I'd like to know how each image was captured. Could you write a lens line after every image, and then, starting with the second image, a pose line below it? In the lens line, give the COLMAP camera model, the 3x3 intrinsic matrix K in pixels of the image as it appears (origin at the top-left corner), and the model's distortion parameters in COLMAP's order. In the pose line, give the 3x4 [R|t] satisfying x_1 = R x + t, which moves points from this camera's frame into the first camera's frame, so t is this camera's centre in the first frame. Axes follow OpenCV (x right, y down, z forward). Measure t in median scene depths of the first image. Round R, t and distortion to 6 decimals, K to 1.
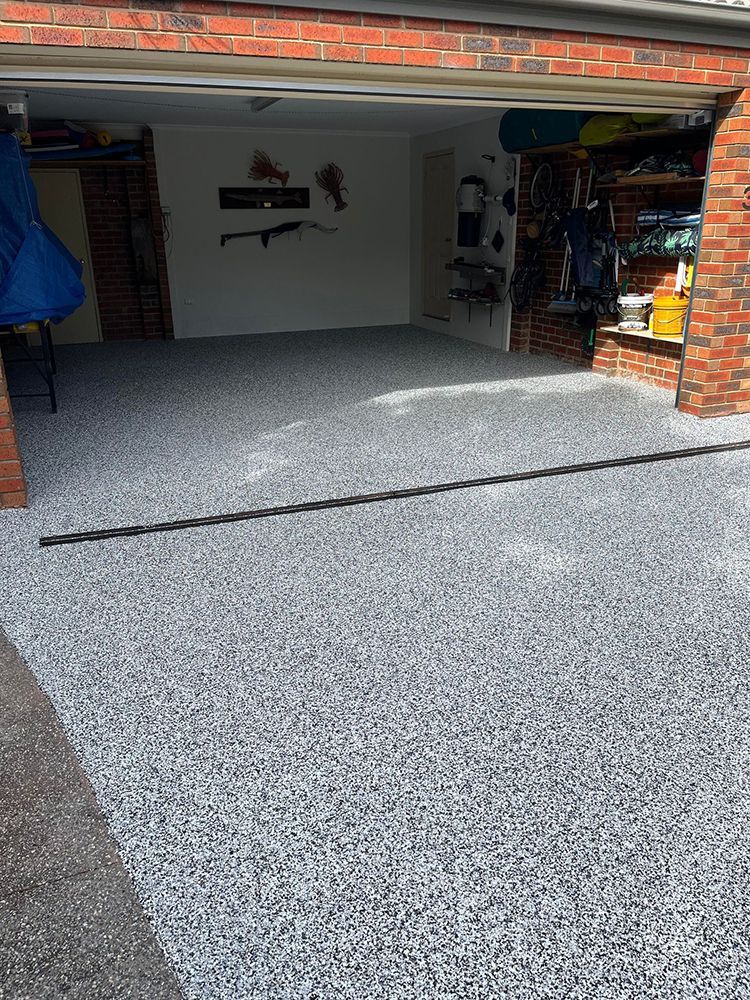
lens RADIAL K [[742.7, 0, 376.7], [0, 742.7, 501.6], [0, 0, 1]] dist [0.064264, -0.088791]
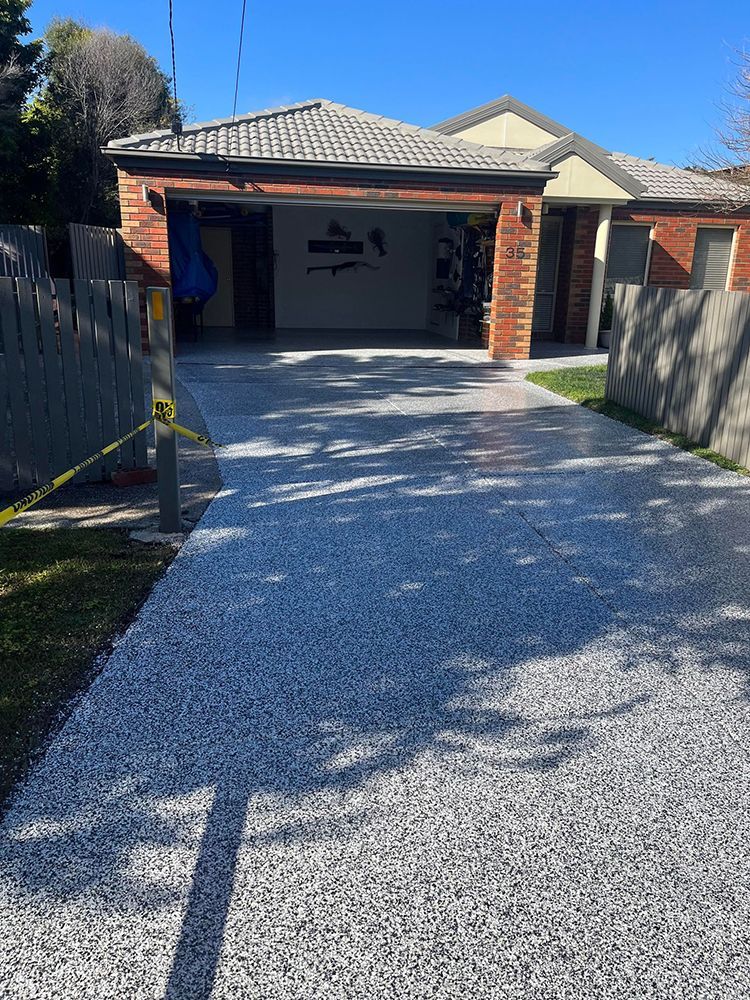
lens RADIAL K [[742.7, 0, 376.7], [0, 742.7, 501.6], [0, 0, 1]] dist [0.064264, -0.088791]
pose [[0.975634, 0.096806, -0.196893, 0.331614], [-0.108813, 0.992749, -0.051082, 0.239599], [0.190521, 0.071262, 0.979093, -0.588965]]
